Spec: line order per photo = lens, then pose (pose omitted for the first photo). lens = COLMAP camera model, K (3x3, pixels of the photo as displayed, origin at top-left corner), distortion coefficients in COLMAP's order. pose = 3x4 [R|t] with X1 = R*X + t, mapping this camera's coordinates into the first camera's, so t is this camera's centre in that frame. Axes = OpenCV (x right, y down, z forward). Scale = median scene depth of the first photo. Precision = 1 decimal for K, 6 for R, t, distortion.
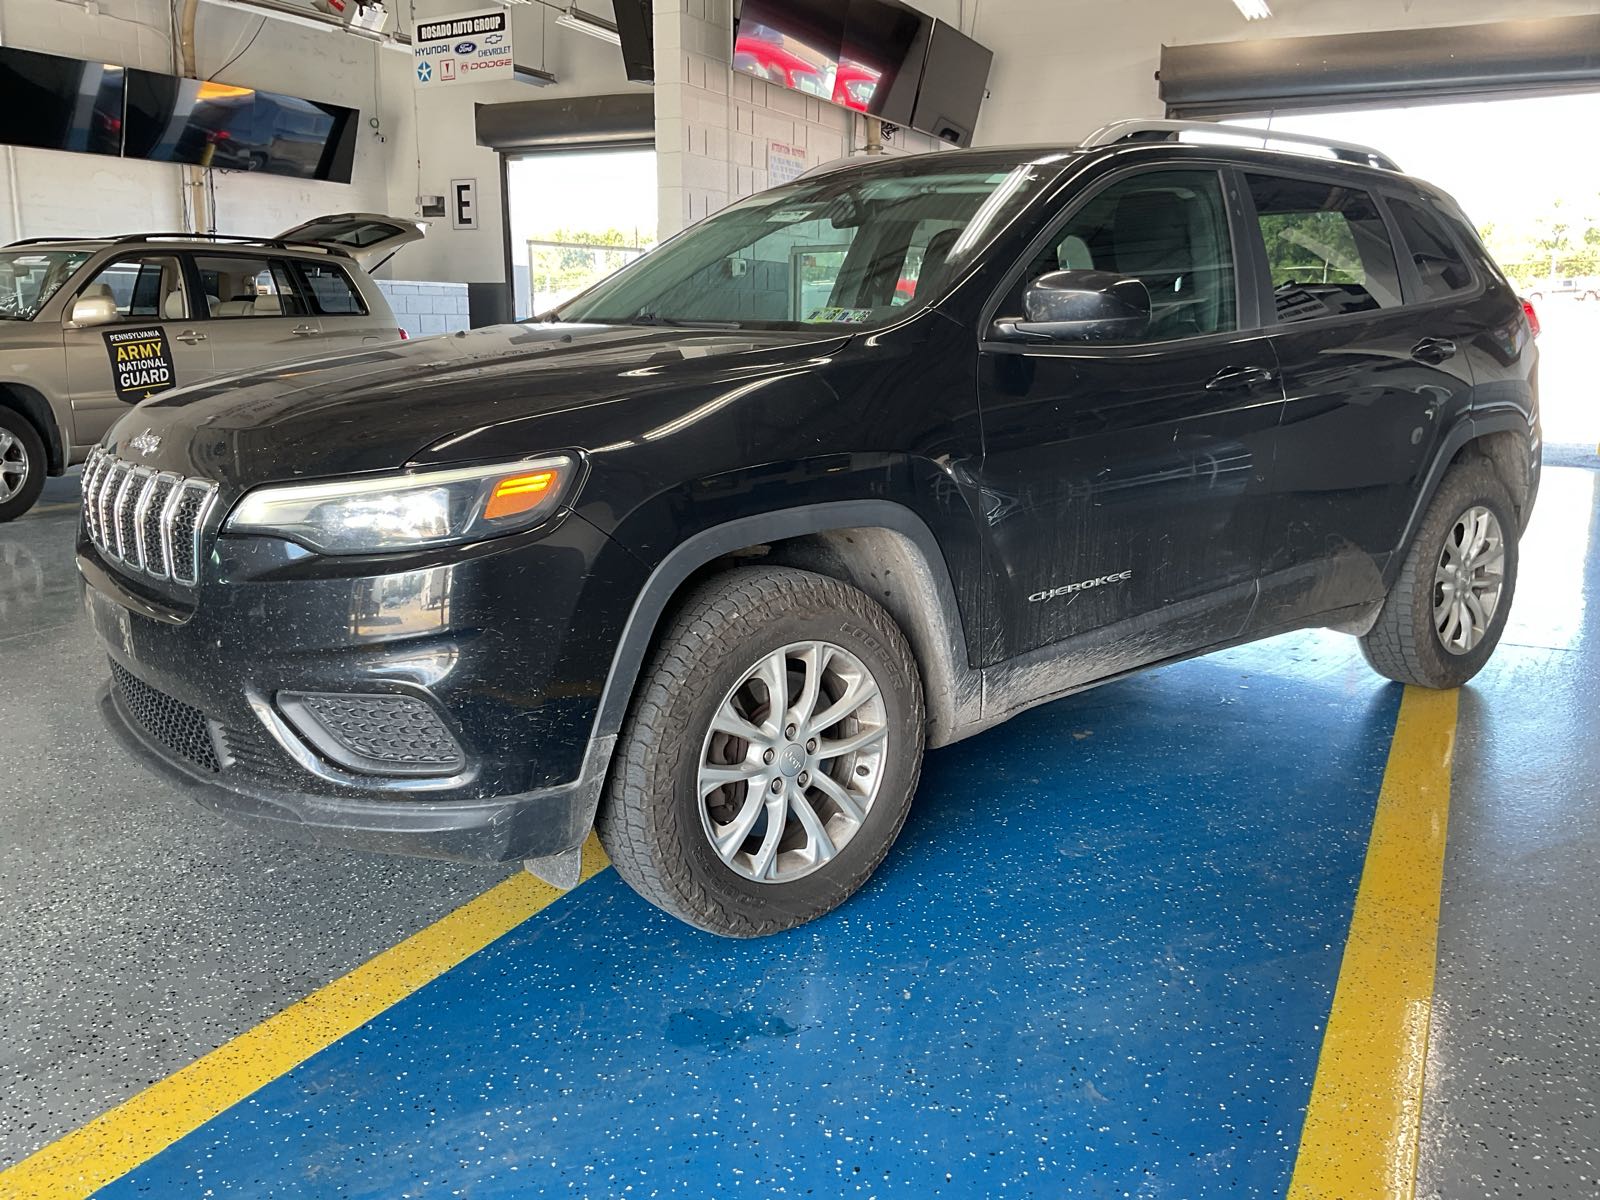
lens RADIAL K [[1286.7, 0, 804.7], [0, 1286.7, 612.3], [0, 0, 1]] dist [-0.012727, -0.006332]
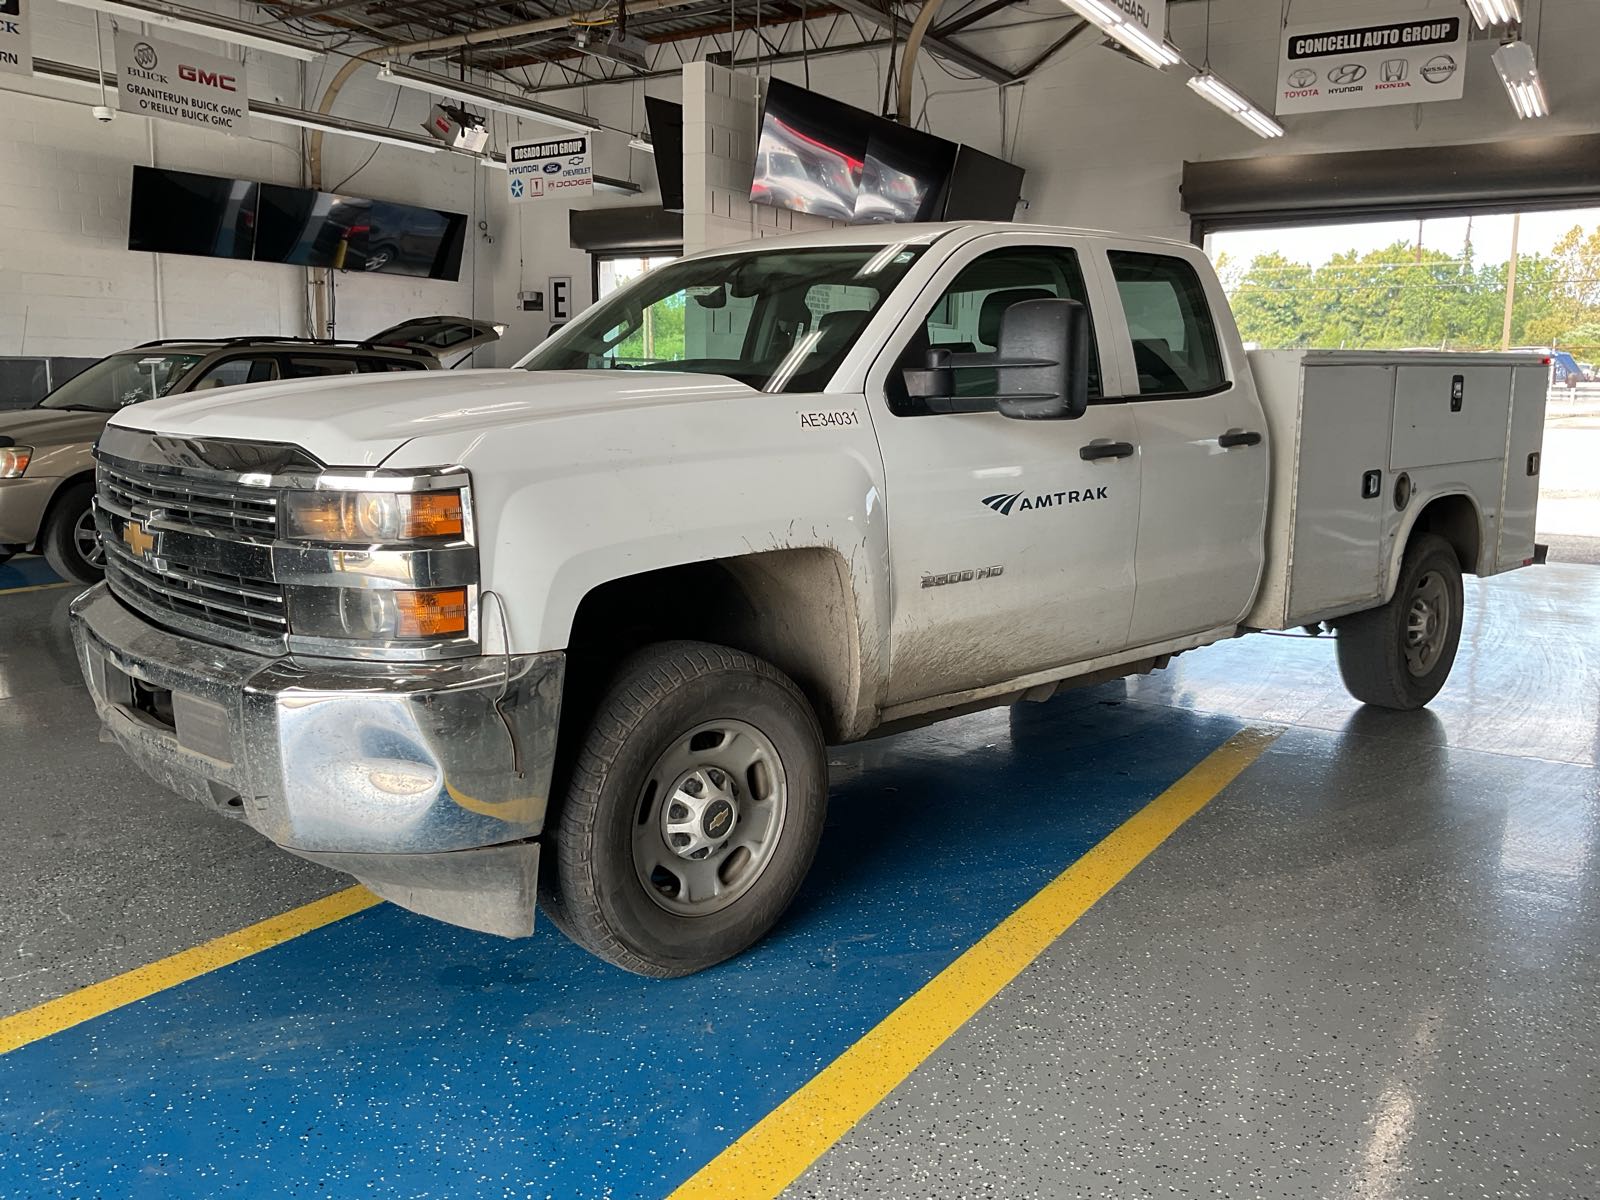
lens RADIAL K [[1271.3, 0, 800.0], [0, 1271.3, 600.0], [0, 0, 1]] dist [0.033922, -0.069022]
pose [[0.995113, 0.025760, -0.095321, 0.066945], [-0.031746, 0.997582, -0.061823, -0.001841], [0.093498, 0.064547, 0.993525, -0.062173]]
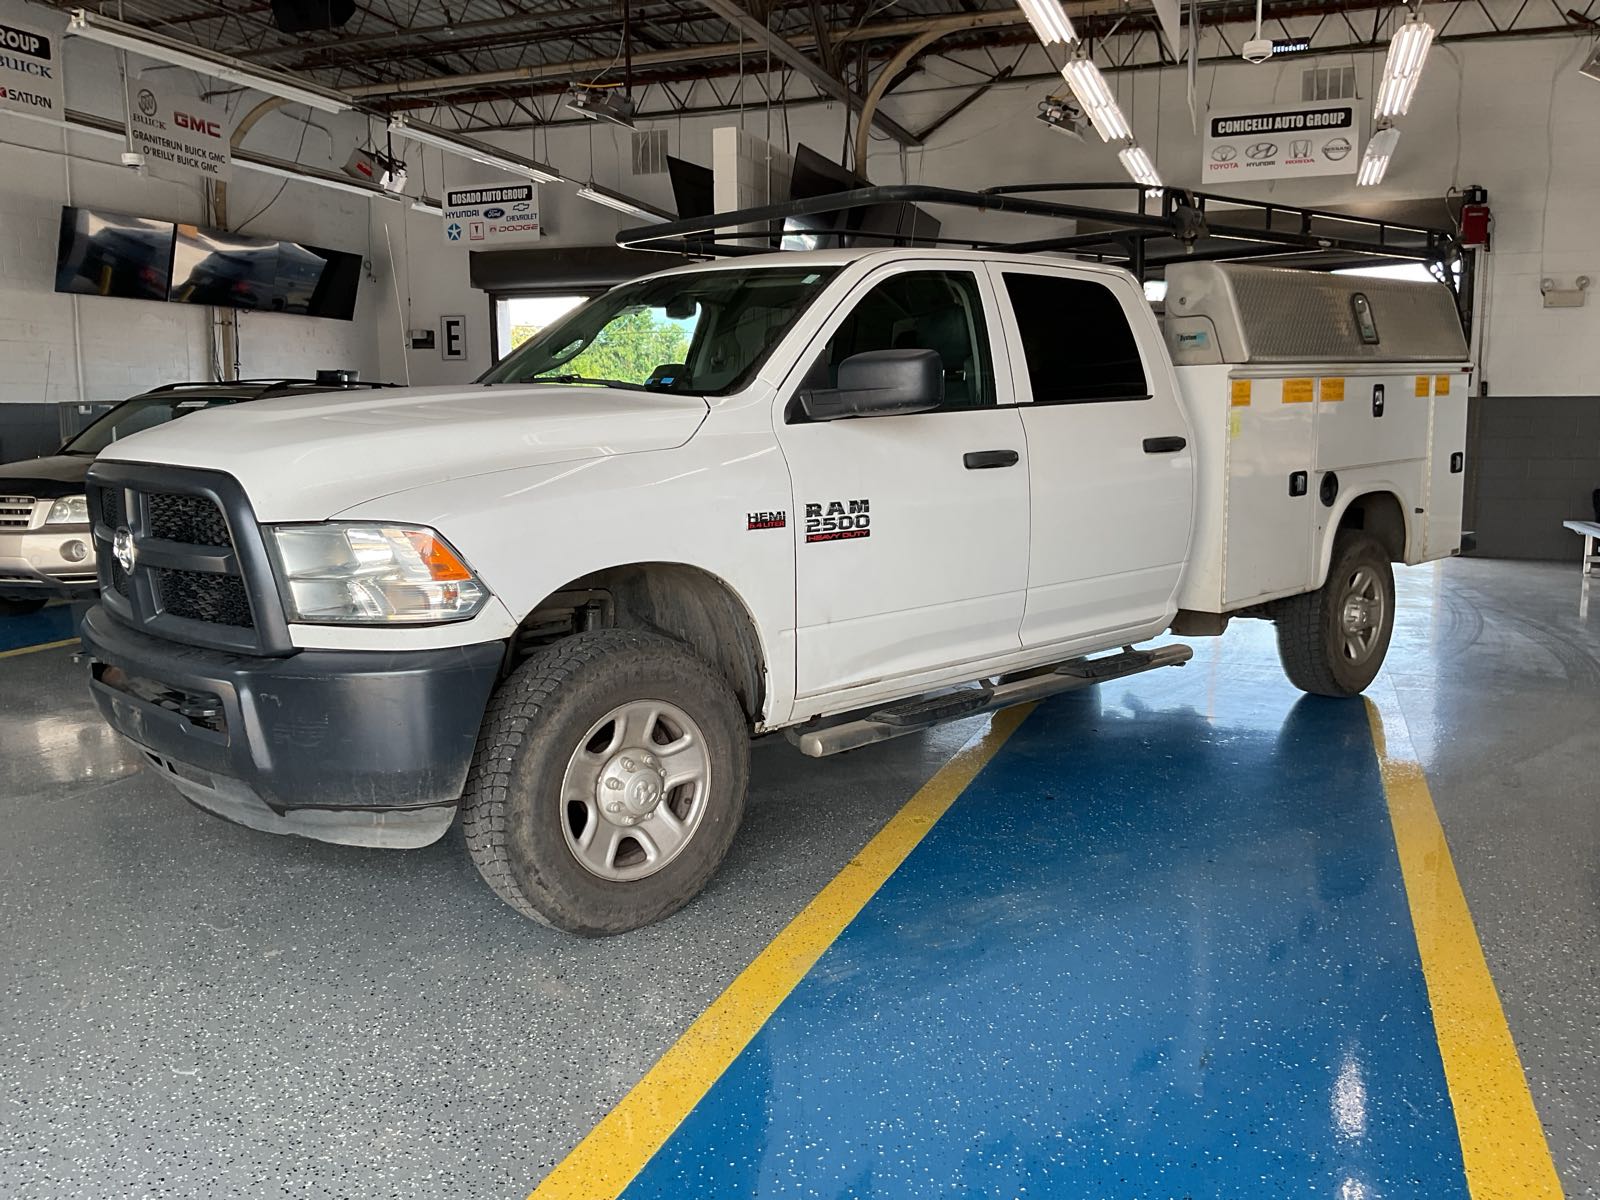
lens RADIAL K [[1271.3, 0, 800.0], [0, 1271.3, 600.0], [0, 0, 1]] dist [0.033922, -0.069022]
pose [[0.995018, -0.021757, 0.097289, -0.108903], [0.030117, 0.995900, -0.085302, 0.014563], [-0.095034, 0.087807, 0.991594, -0.138742]]
